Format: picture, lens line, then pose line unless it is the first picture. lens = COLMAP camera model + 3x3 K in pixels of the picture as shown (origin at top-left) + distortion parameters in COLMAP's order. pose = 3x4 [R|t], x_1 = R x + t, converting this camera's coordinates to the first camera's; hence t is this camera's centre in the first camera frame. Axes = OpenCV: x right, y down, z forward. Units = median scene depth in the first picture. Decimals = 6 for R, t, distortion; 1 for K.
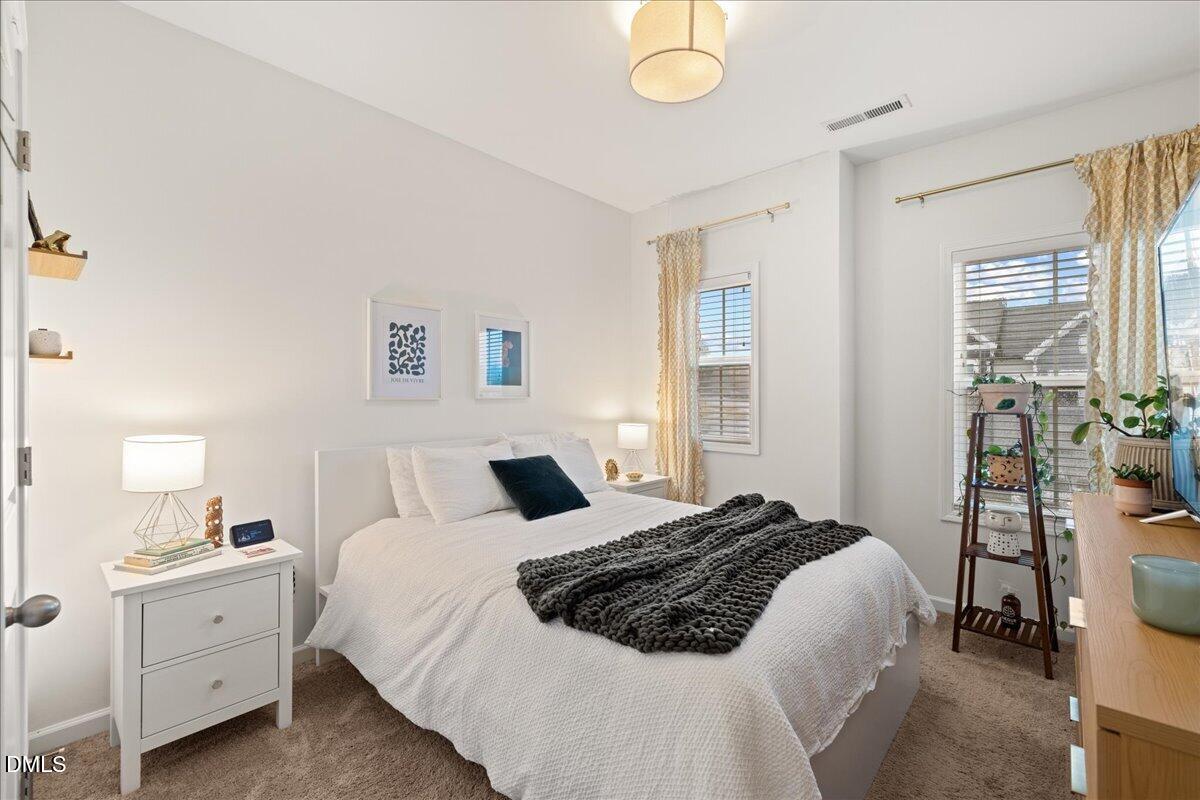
lens RADIAL K [[504.7, 0, 596.0], [0, 504.7, 390.3], [0, 0, 1]] dist [-0.001301, -0.000348]
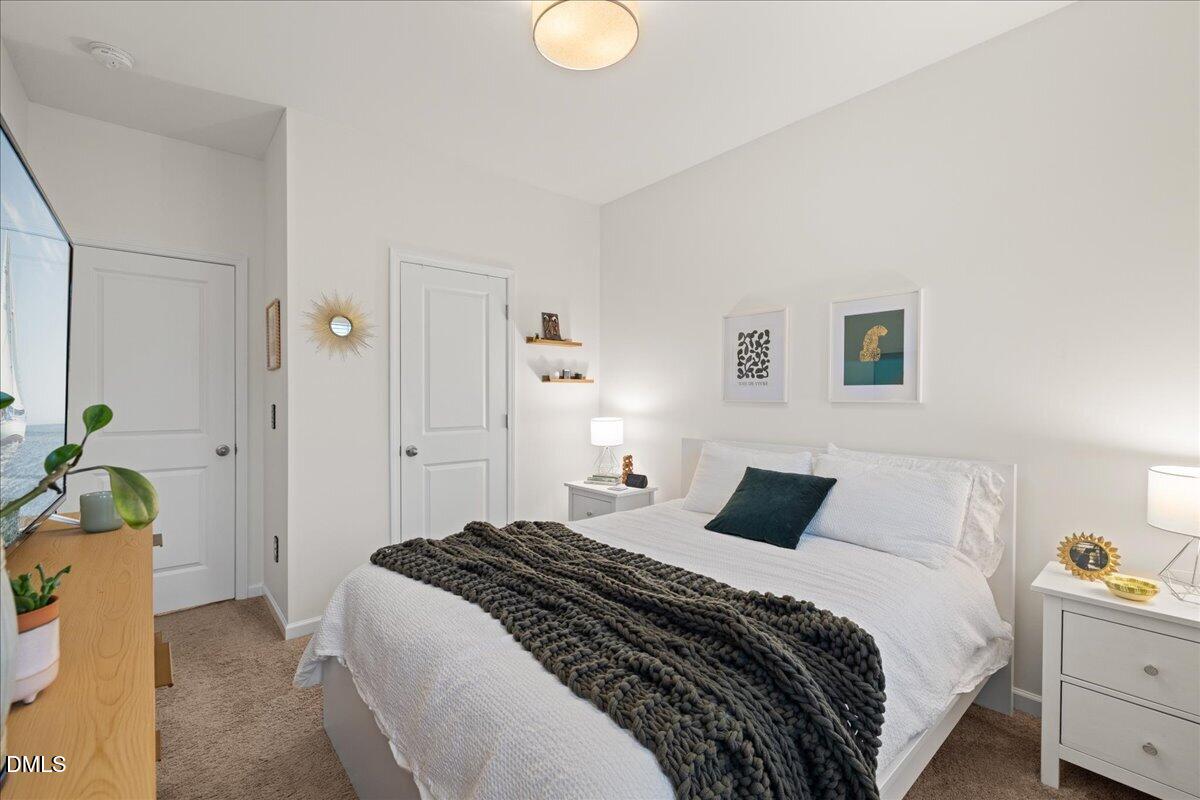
lens RADIAL K [[504.7, 0, 596.0], [0, 504.7, 390.3], [0, 0, 1]] dist [-0.001301, -0.000348]
pose [[-0.101994, -0.014168, -0.994684, 0.734292], [0.005806, 0.999873, -0.014837, 0.008838], [0.994768, -0.007288, -0.101899, 0.780744]]
